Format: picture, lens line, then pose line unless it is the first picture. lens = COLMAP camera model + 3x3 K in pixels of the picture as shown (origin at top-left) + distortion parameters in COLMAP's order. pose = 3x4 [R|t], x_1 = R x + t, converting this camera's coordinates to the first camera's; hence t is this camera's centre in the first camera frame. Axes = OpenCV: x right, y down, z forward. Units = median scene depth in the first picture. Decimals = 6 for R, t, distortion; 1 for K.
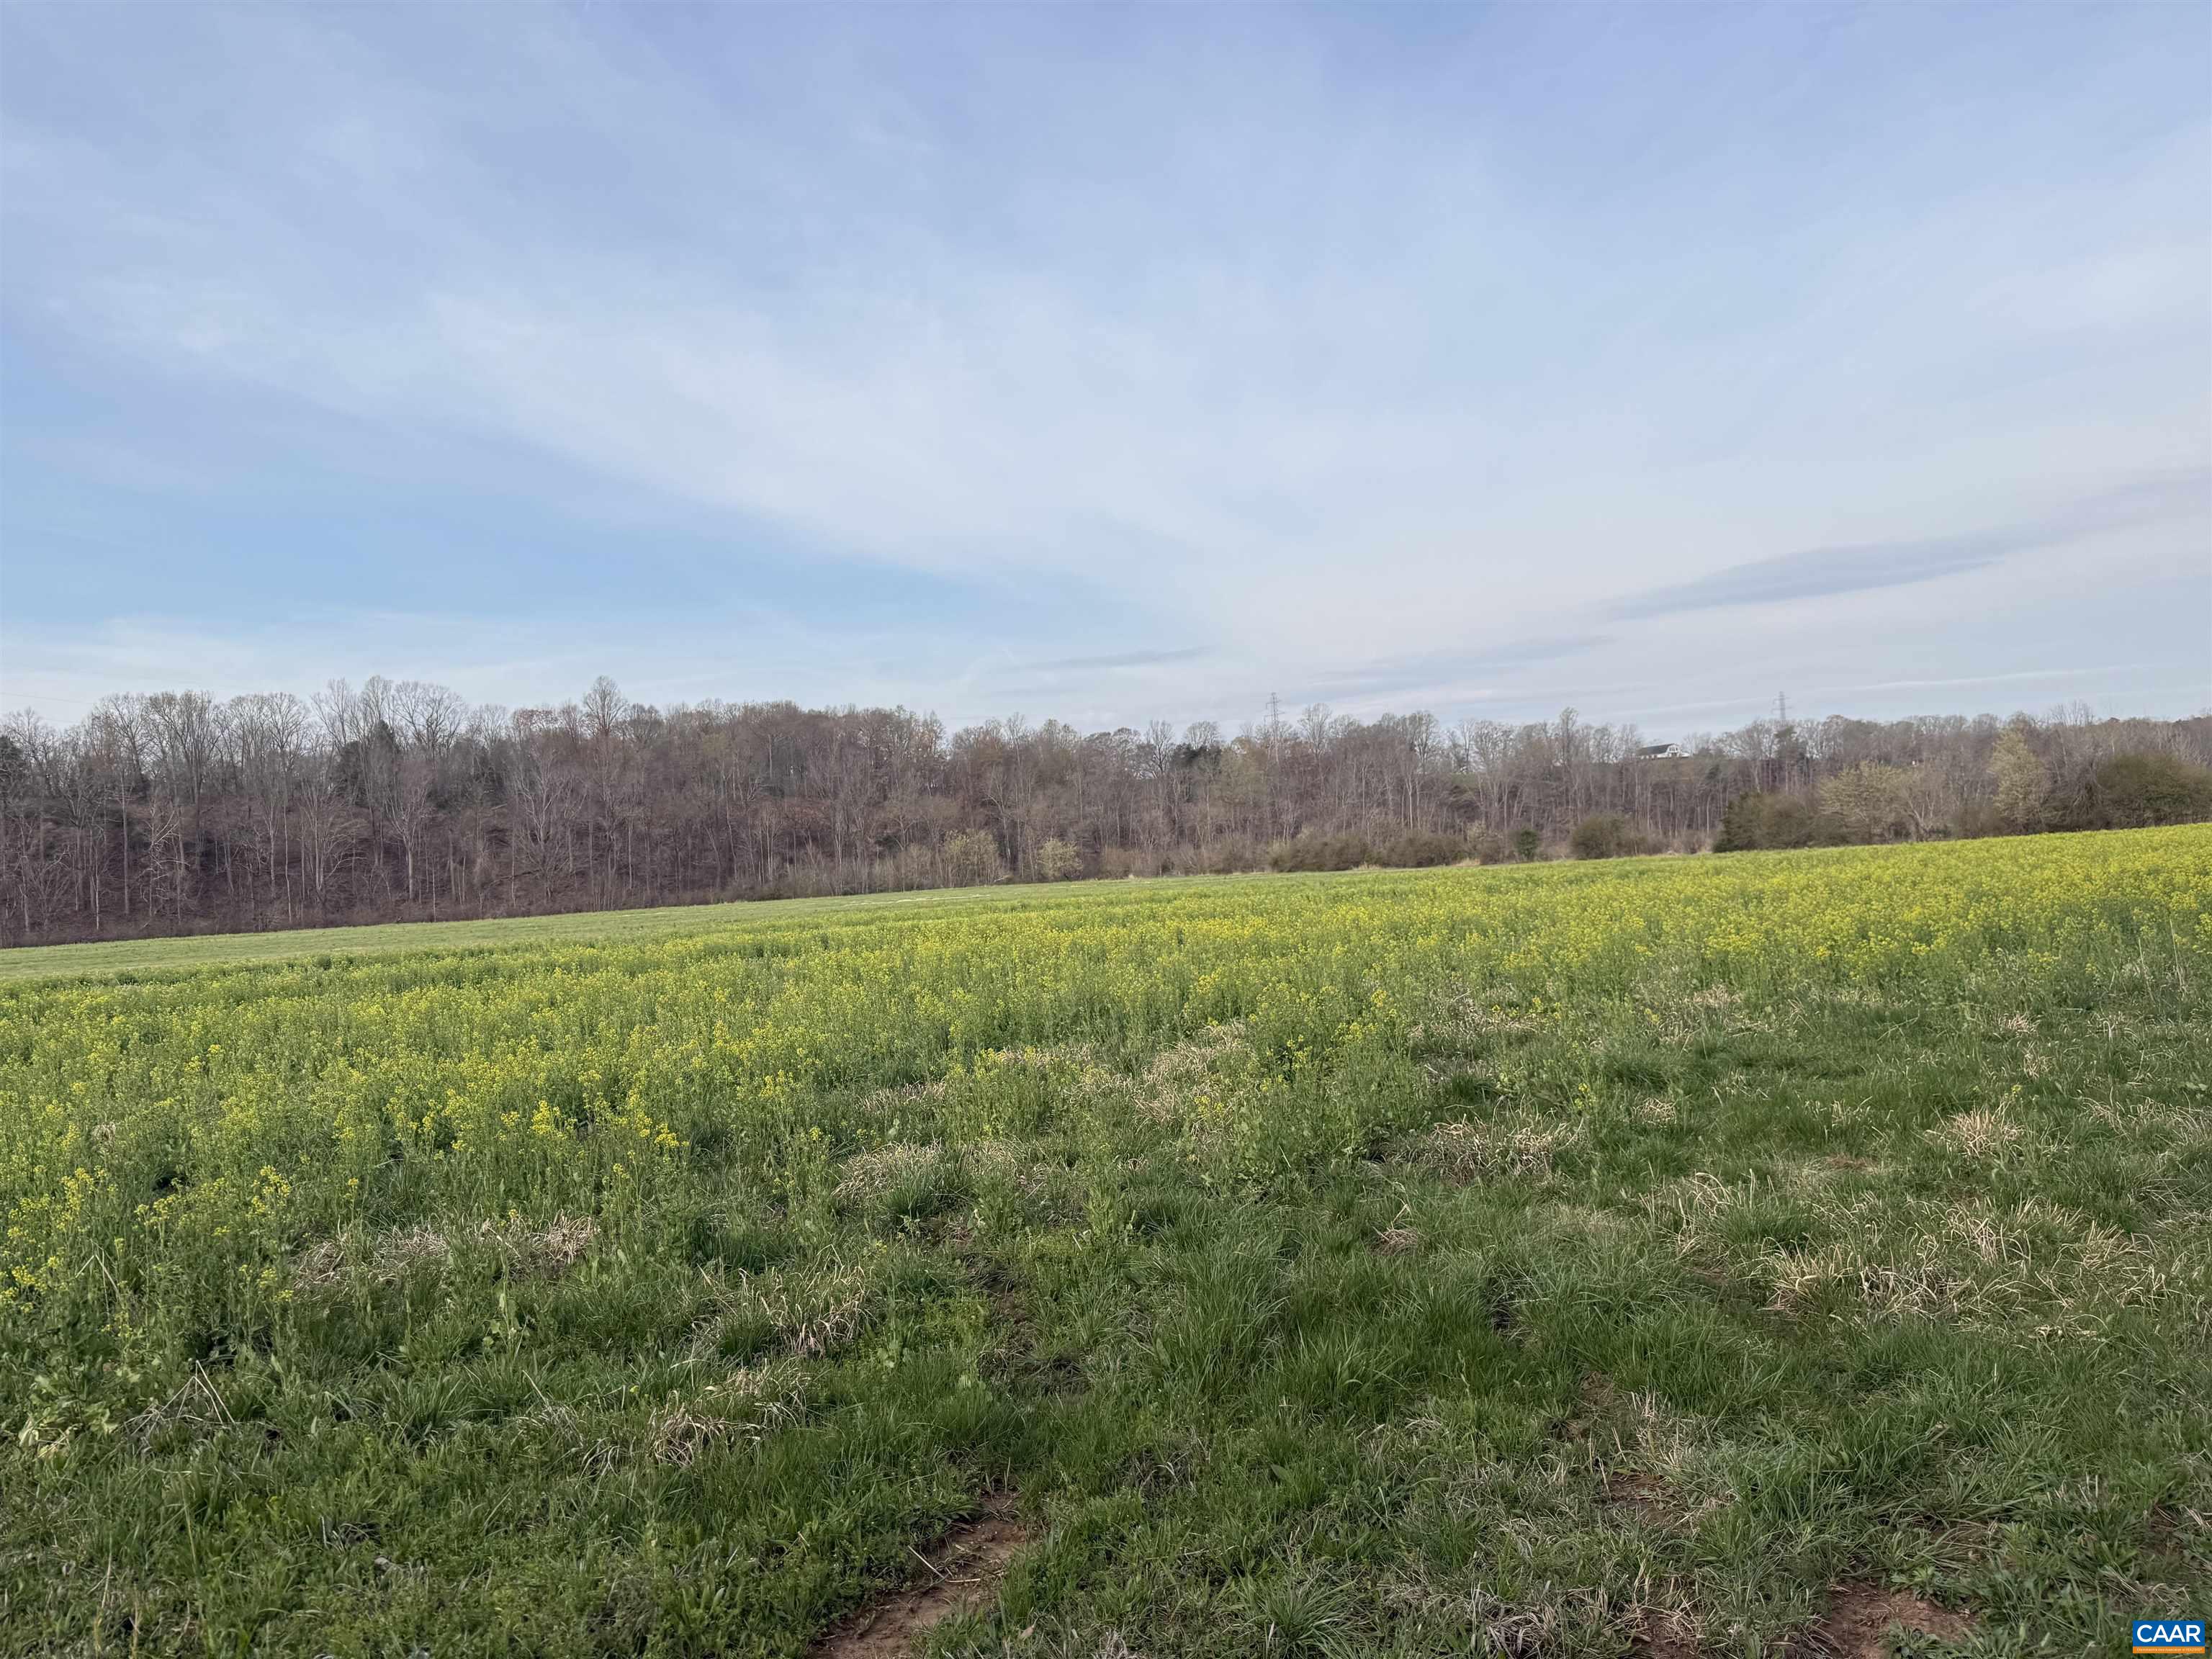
lens RADIAL K [[1522.7, 0, 1100.6], [0, 1522.7, 822.5], [0, 0, 1]] dist [0.061939, -0.089935]
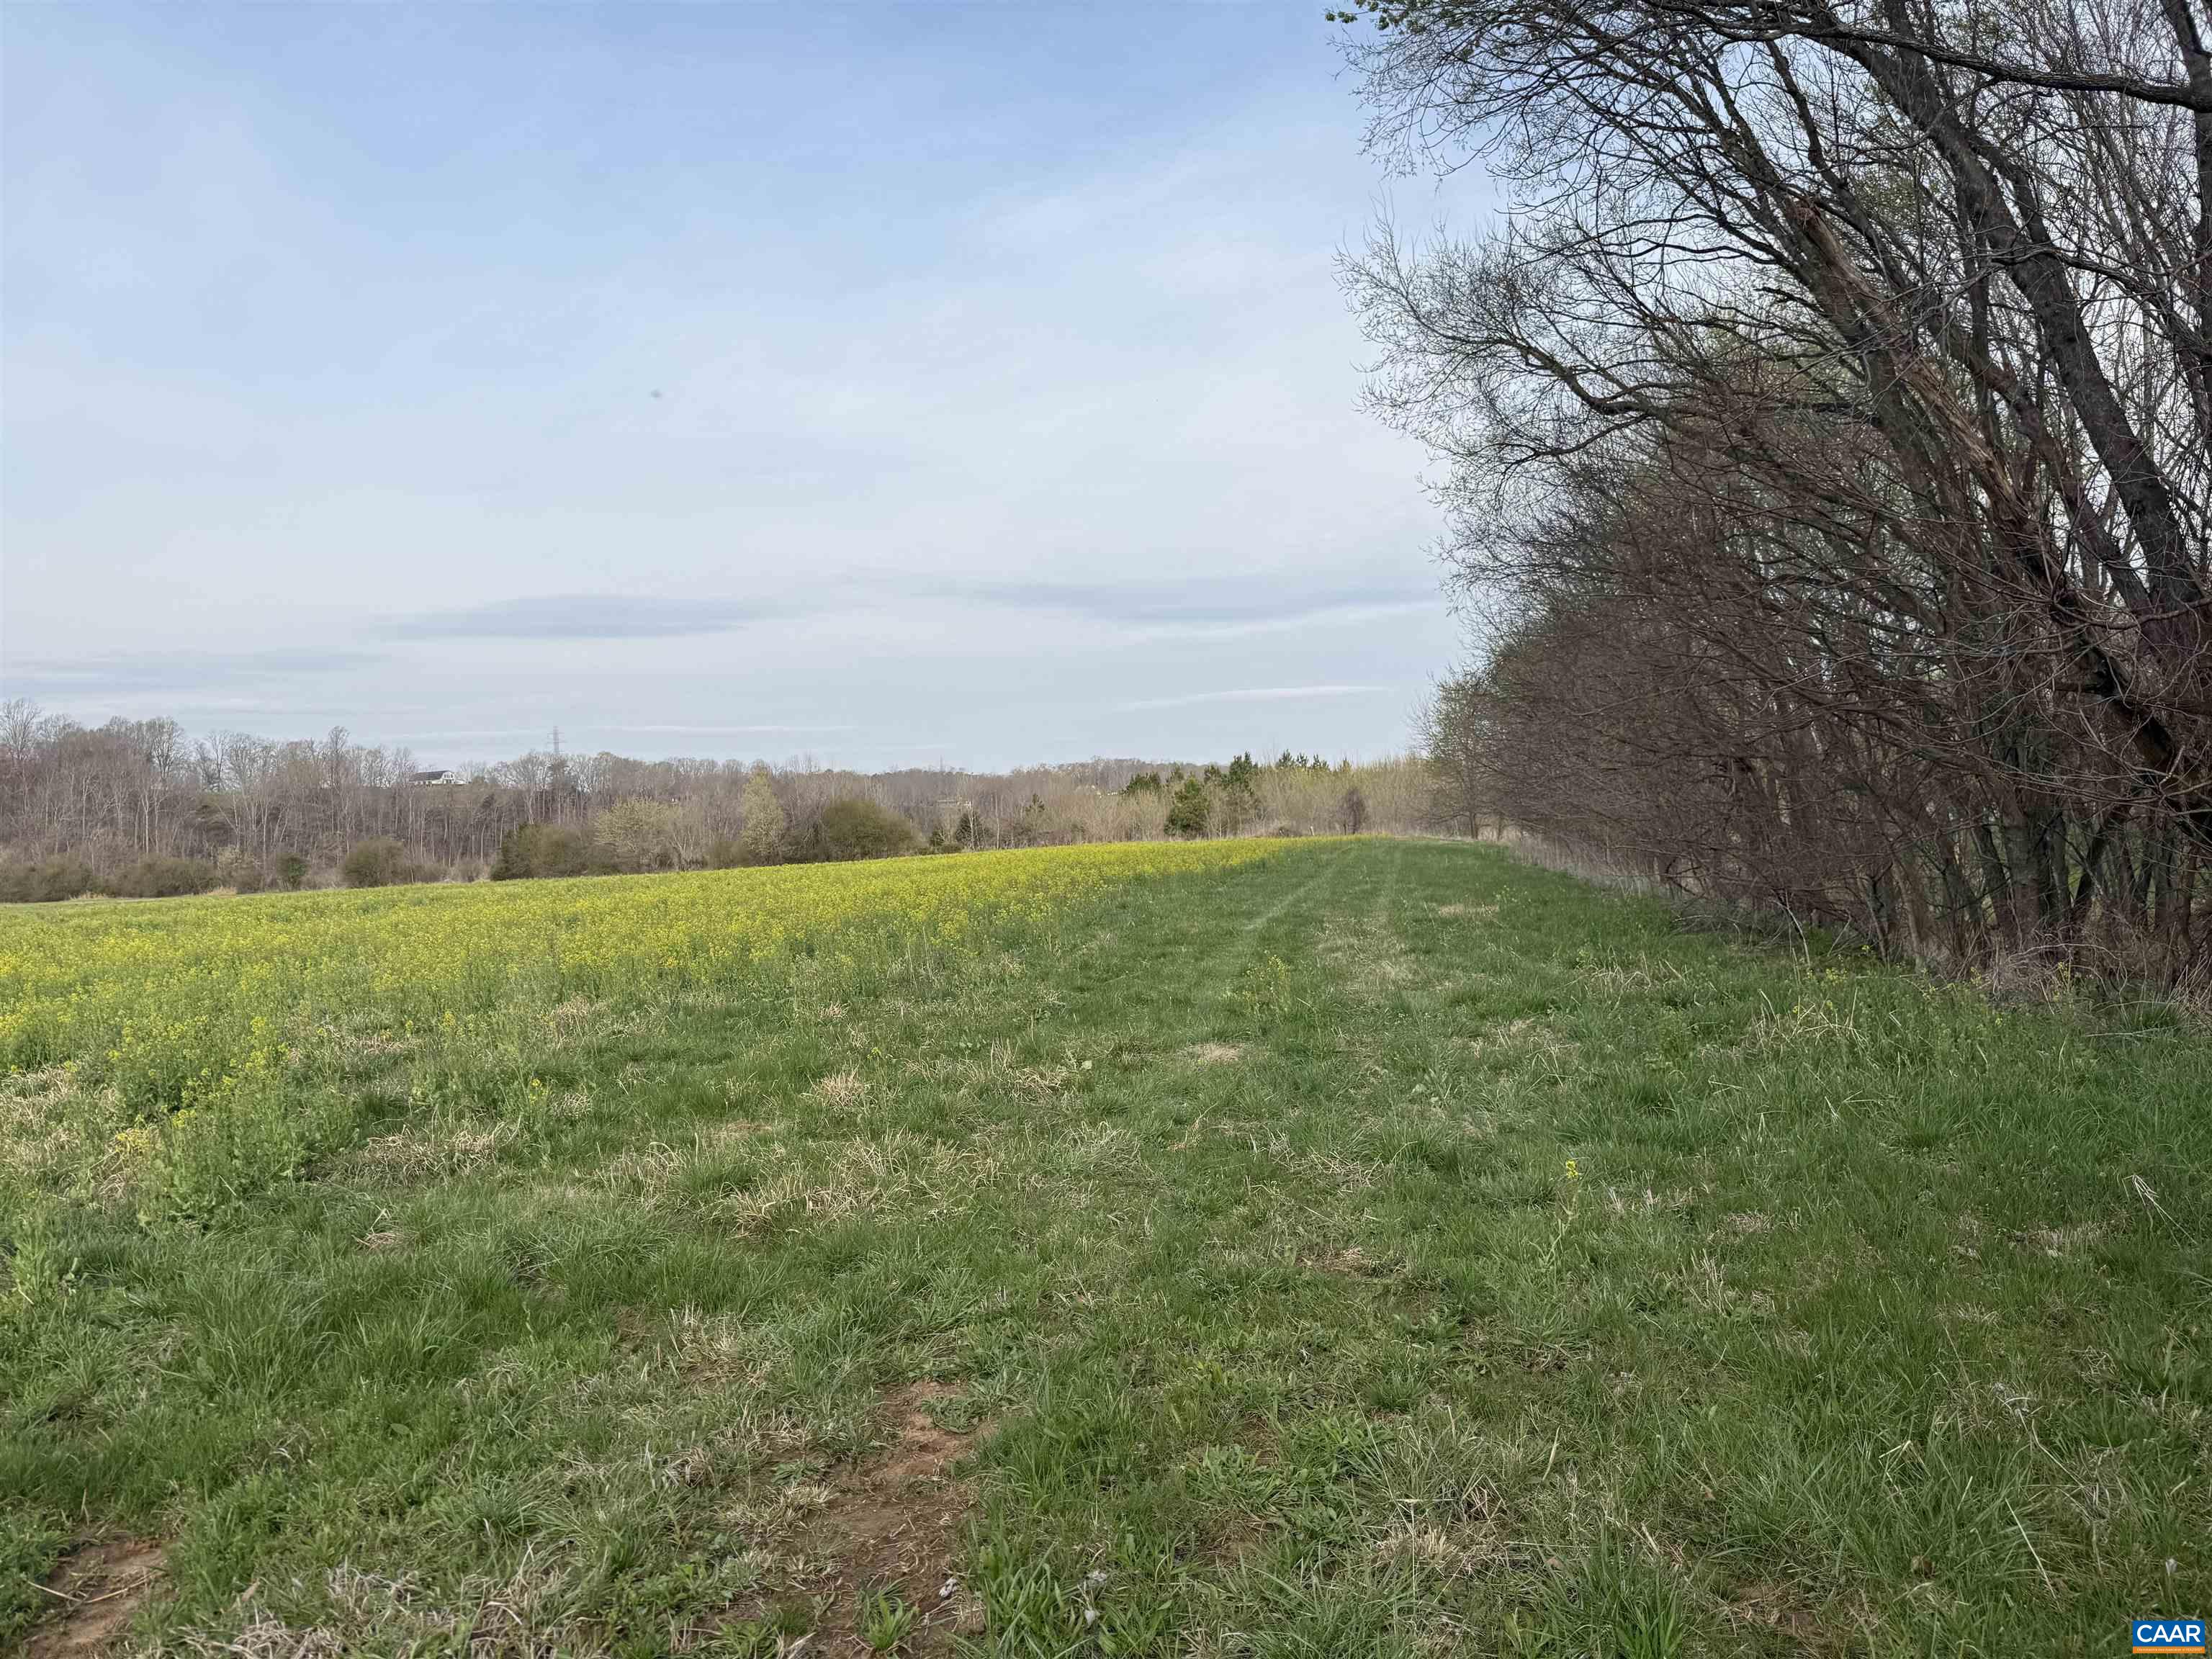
lens RADIAL K [[1522.7, 0, 1100.6], [0, 1522.7, 822.5], [0, 0, 1]] dist [0.061939, -0.089935]
pose [[0.723979, 0.029694, 0.689183, -0.006933], [-0.016633, 0.999534, -0.025592, 0.000481], [-0.689622, 0.007065, 0.724135, -0.002791]]
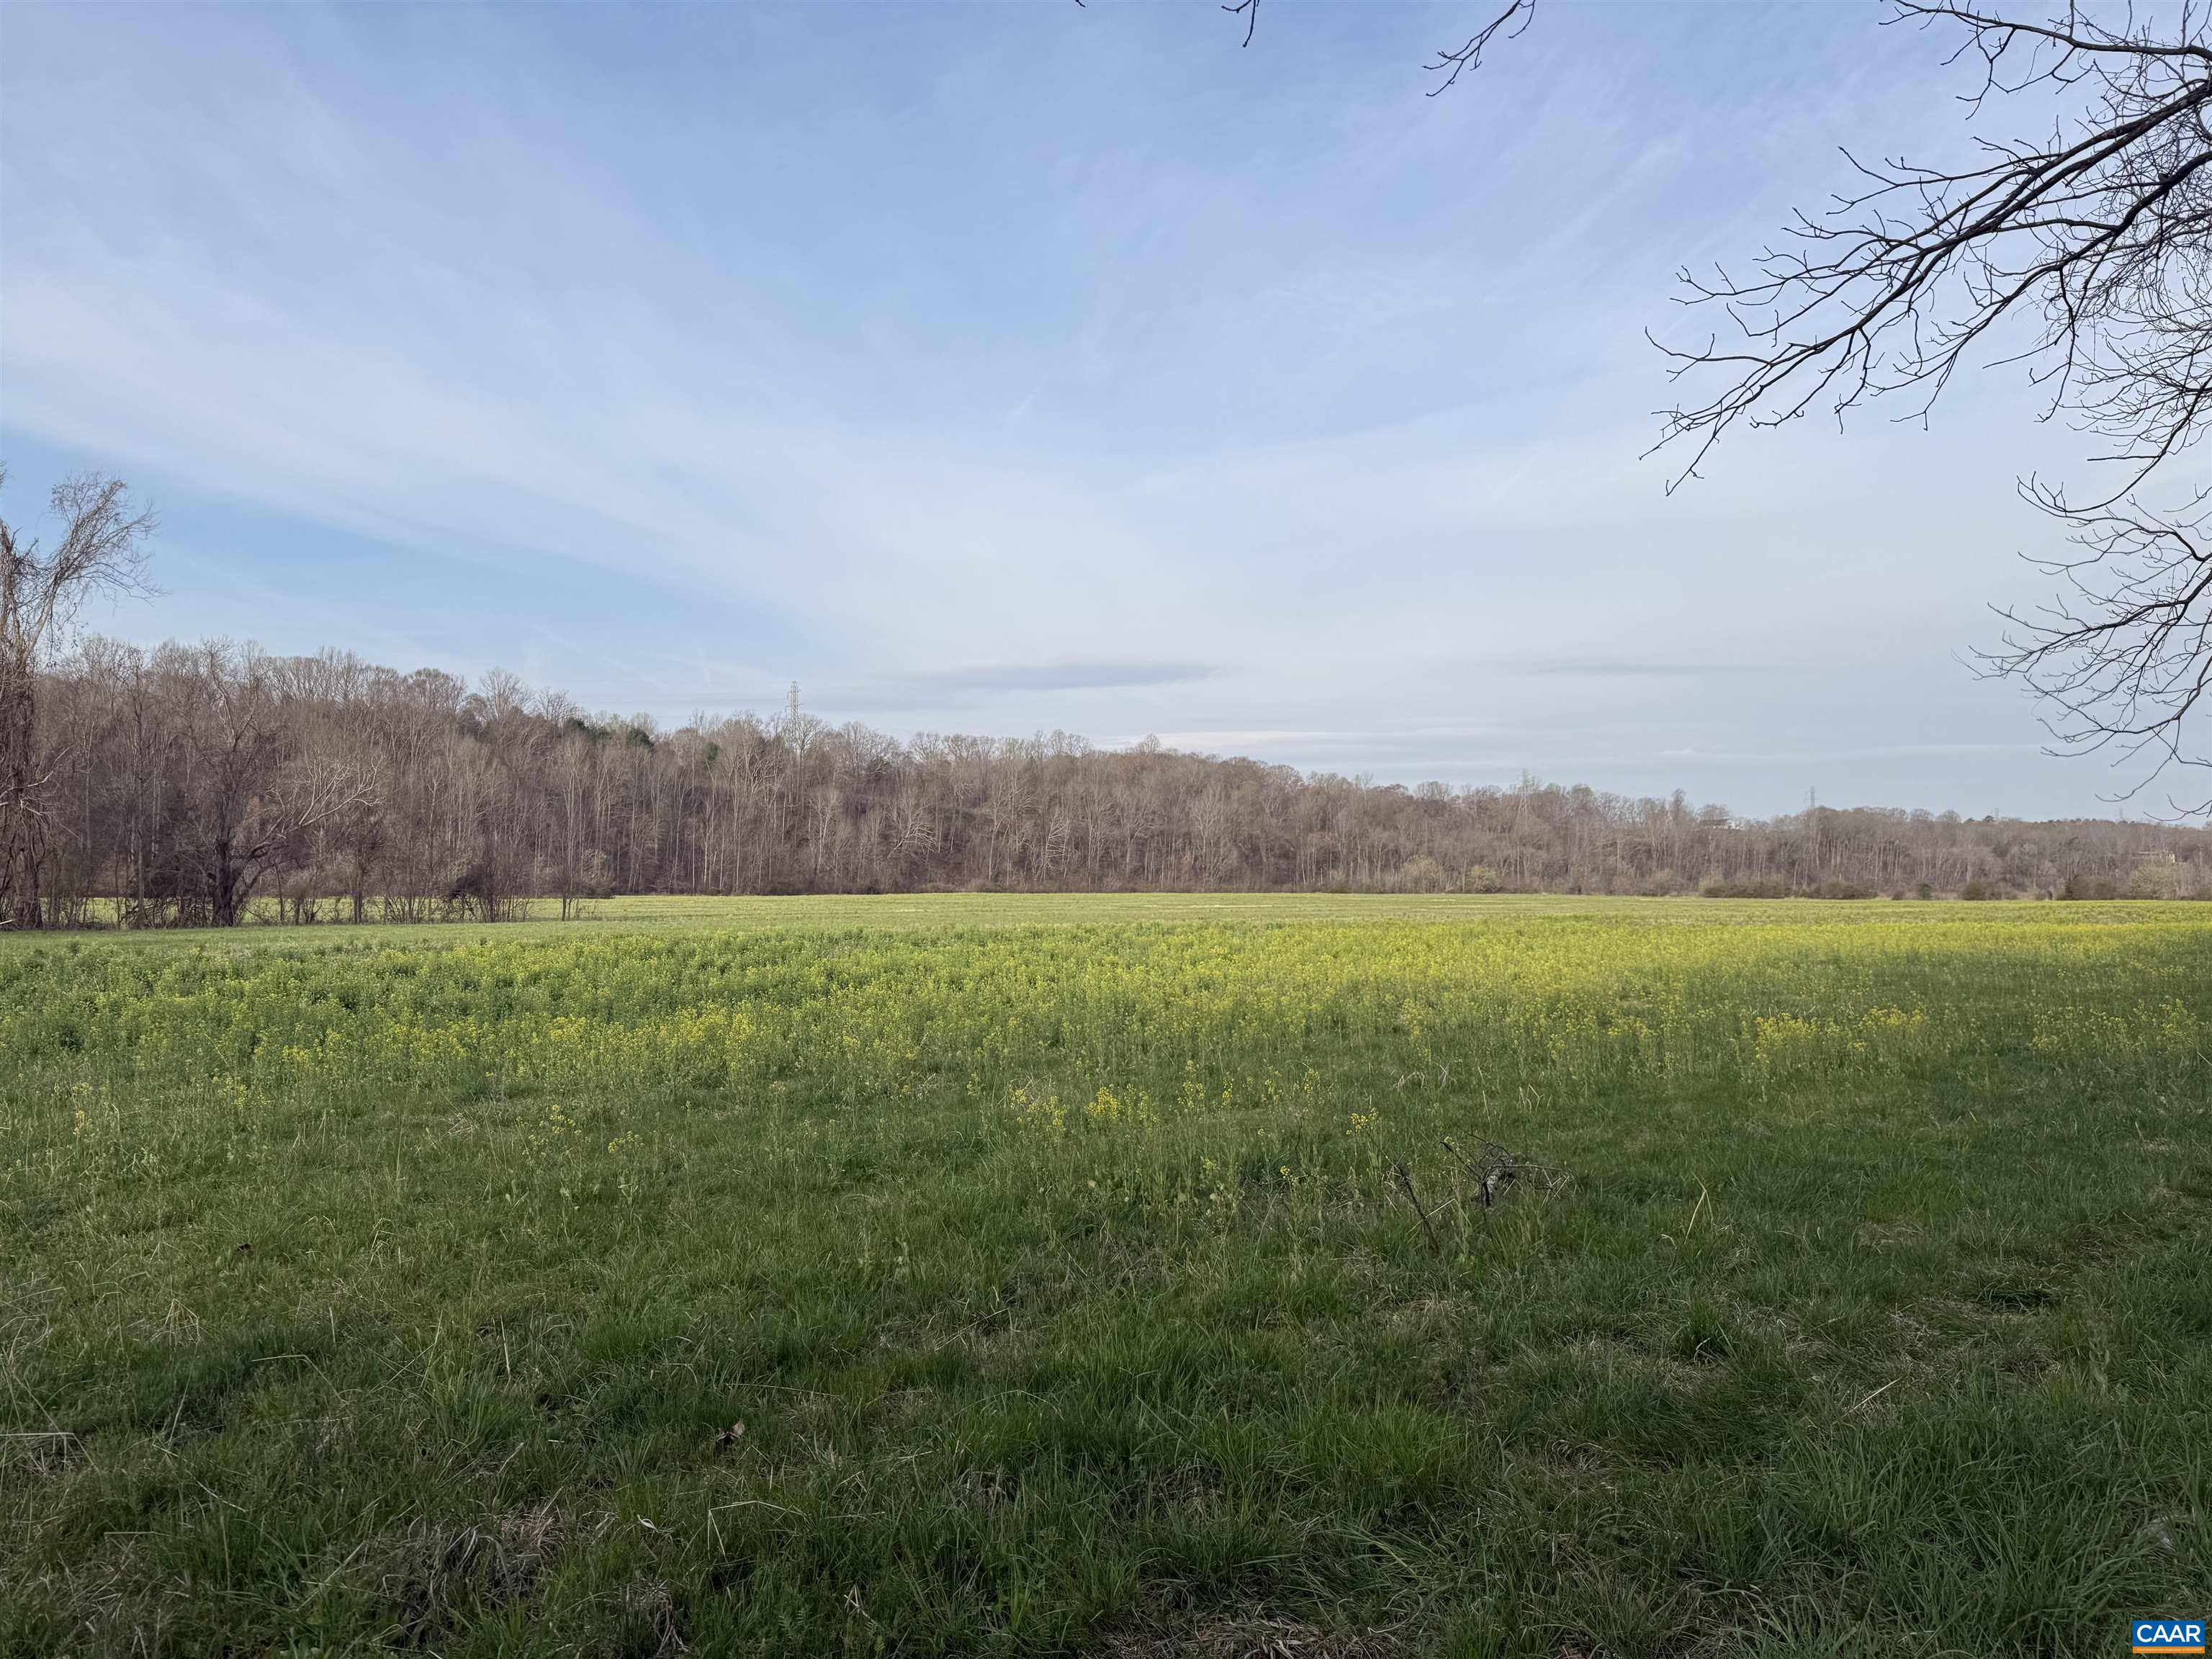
lens RADIAL K [[1522.7, 0, 1100.6], [0, 1522.7, 822.5], [0, 0, 1]] dist [0.061939, -0.089935]
pose [[0.988378, 0.068724, 0.135594, -0.722642], [-0.067313, 0.997620, -0.014966, 0.020673], [-0.136300, 0.005665, 0.990651, -0.509344]]
